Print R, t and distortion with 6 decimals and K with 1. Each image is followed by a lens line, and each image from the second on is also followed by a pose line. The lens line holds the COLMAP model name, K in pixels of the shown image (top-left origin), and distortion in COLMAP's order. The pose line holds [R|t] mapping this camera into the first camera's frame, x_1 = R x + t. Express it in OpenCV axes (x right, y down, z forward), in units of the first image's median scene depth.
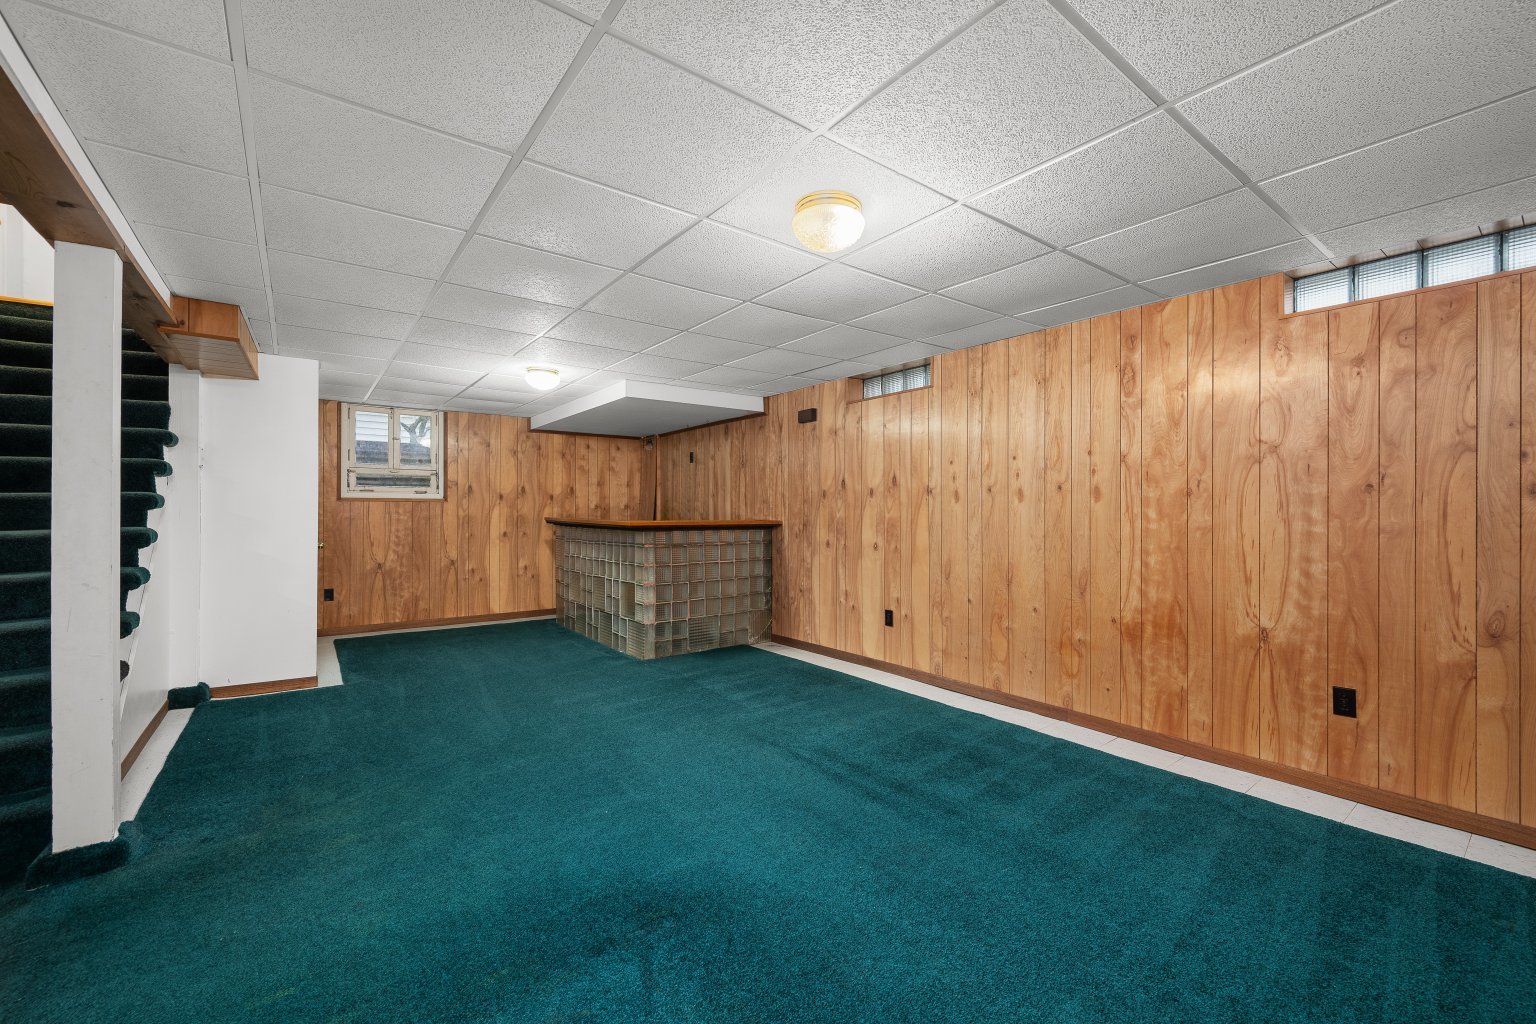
lens RADIAL K [[608.3, 0, 765.9], [0, 608.3, 512.1], [0, 0, 1]] dist [-0.006754, -0.000118]
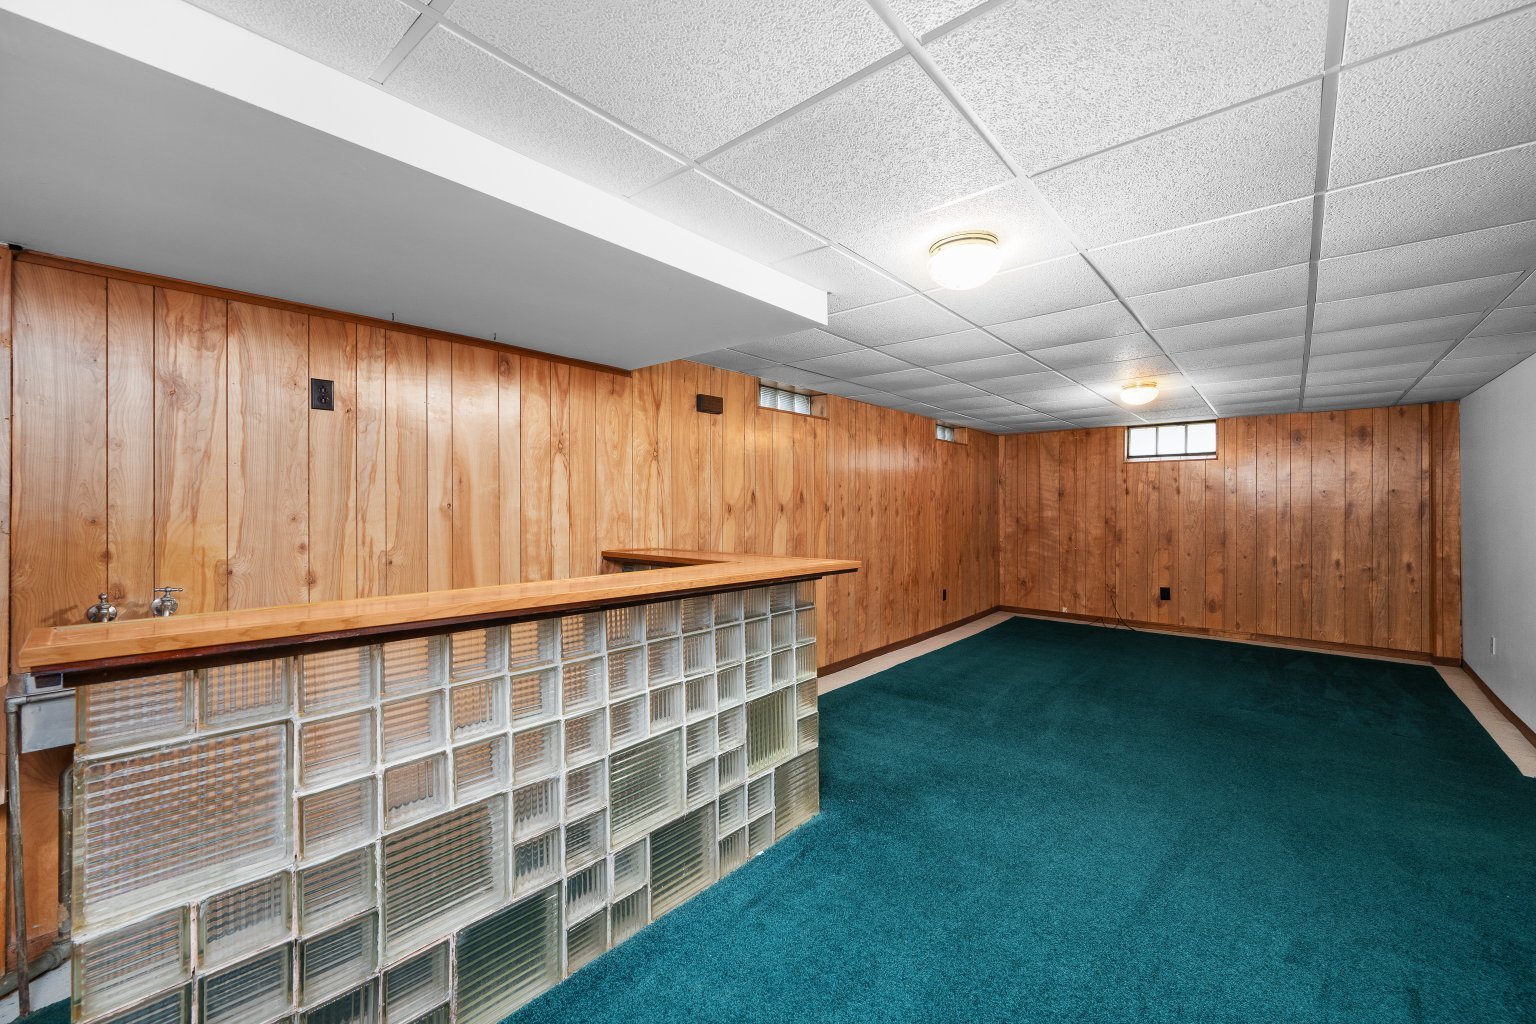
lens RADIAL K [[608.3, 0, 769.1], [0, 608.3, 504.9], [0, 0, 1]] dist [-0.006754, -0.000118]
pose [[-0.204842, -0.003429, 0.978789, -0.793893], [0.000768, 0.999993, 0.003664, -0.043121], [-0.978795, 0.001502, -0.204838, 1.267242]]
